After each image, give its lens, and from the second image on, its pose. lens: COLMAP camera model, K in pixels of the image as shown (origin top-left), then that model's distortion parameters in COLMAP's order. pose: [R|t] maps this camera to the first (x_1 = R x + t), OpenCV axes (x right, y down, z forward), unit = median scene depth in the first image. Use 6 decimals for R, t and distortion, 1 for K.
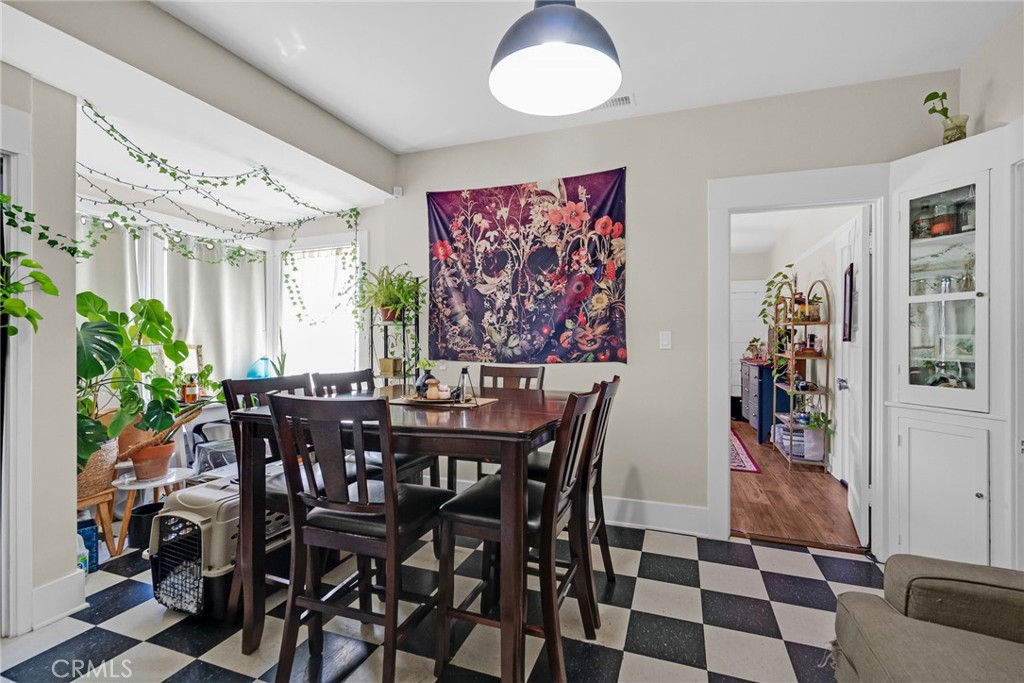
lens RADIAL K [[464.2, 0, 512.3], [0, 464.2, 338.4], [0, 0, 1]] dist [-0.000867, -0.000082]
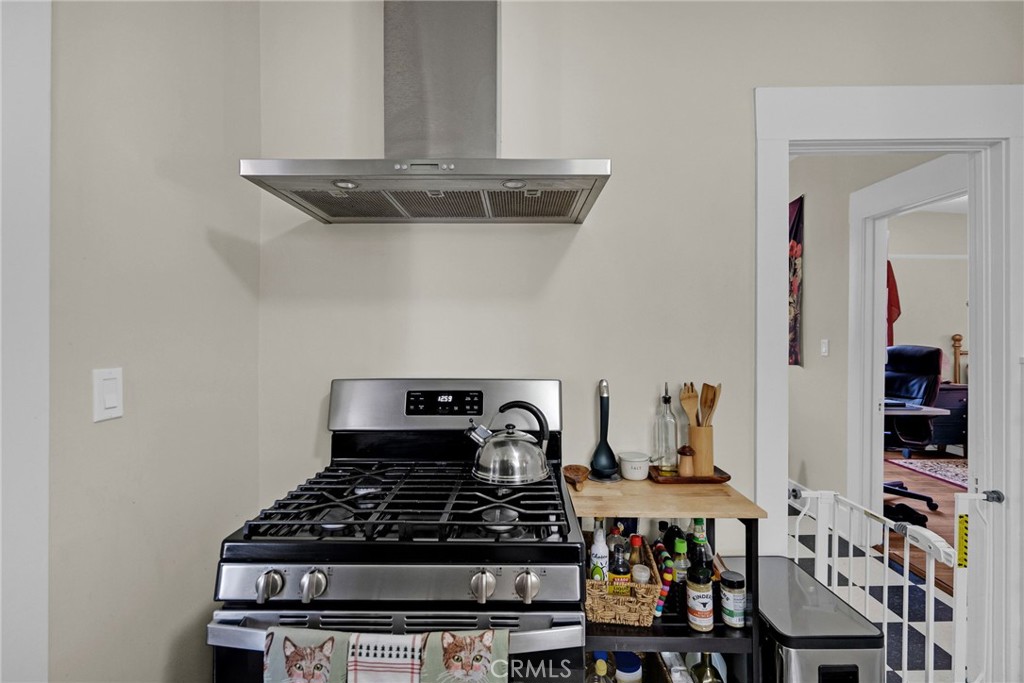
lens RADIAL K [[464.2, 0, 512.3], [0, 464.2, 338.4], [0, 0, 1]] dist [-0.000867, -0.000082]
pose [[0.340752, 0.006907, -0.940128, 1.038007], [-0.004083, 0.999974, 0.005867, -0.020055], [0.940144, 0.001839, 0.340772, -0.056226]]
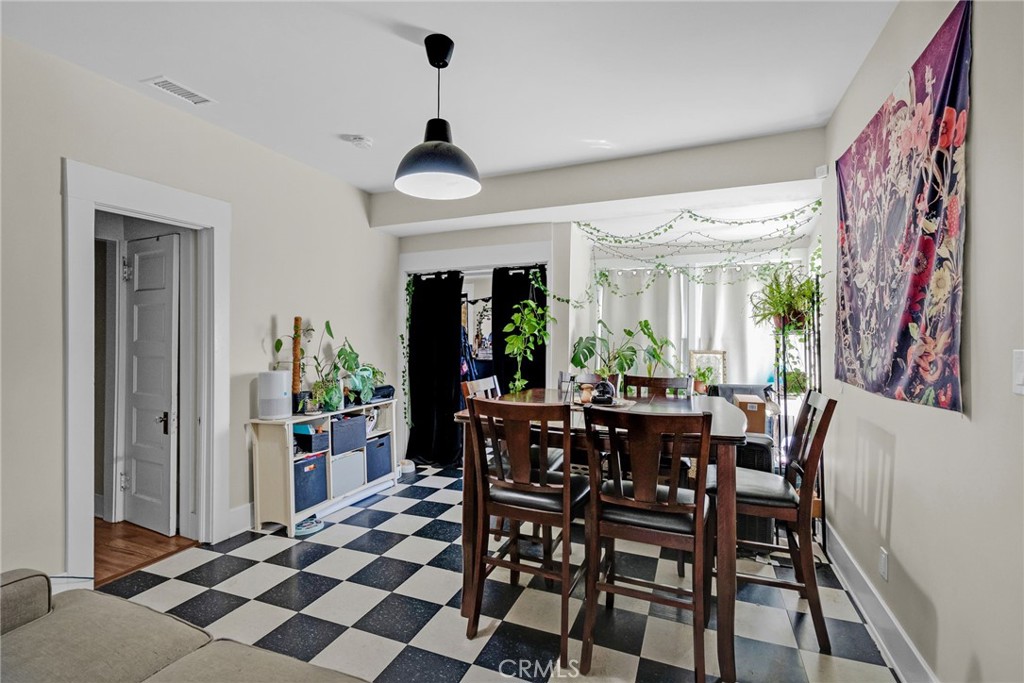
lens RADIAL K [[464.2, 0, 512.3], [0, 464.2, 338.4], [0, 0, 1]] dist [-0.000867, -0.000082]
pose [[-0.032052, 0.000306, -0.999486, 0.685686], [-0.004713, 0.999989, 0.000458, -0.020687], [0.999475, 0.004725, -0.032051, 0.552820]]
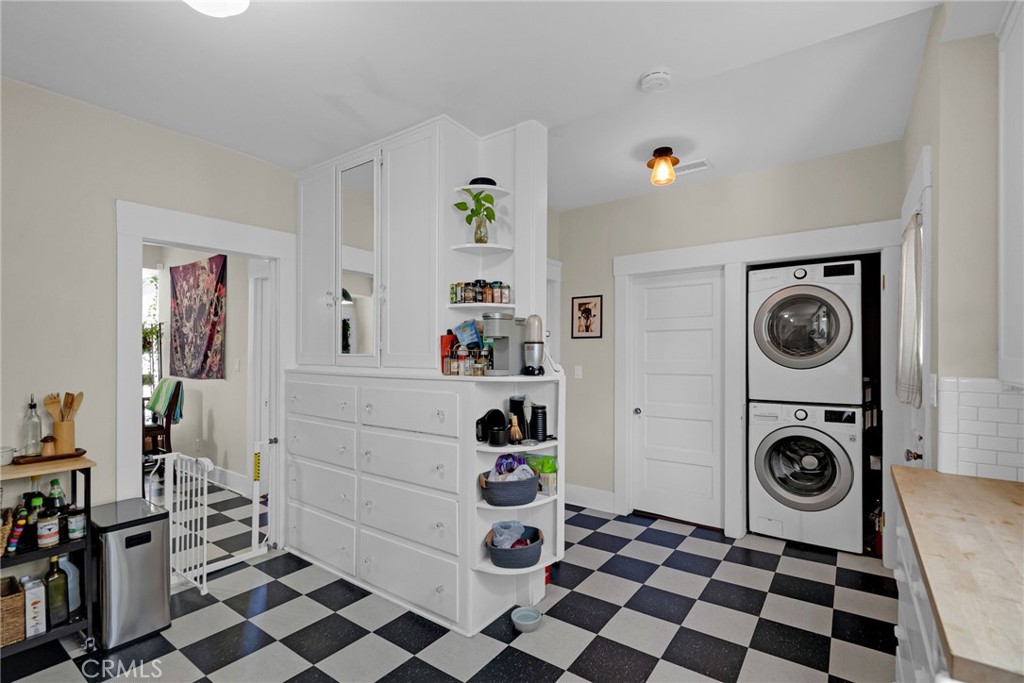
lens RADIAL K [[469.2, 0, 512.9], [0, 469.2, 356.6], [0, 0, 1]] dist [0.002194, -0.000008]
pose [[0.962086, 0.007435, -0.272645, 1.519022], [-0.006774, 0.999971, 0.003367, -0.034141], [0.272662, -0.001392, 0.962109, -0.216613]]
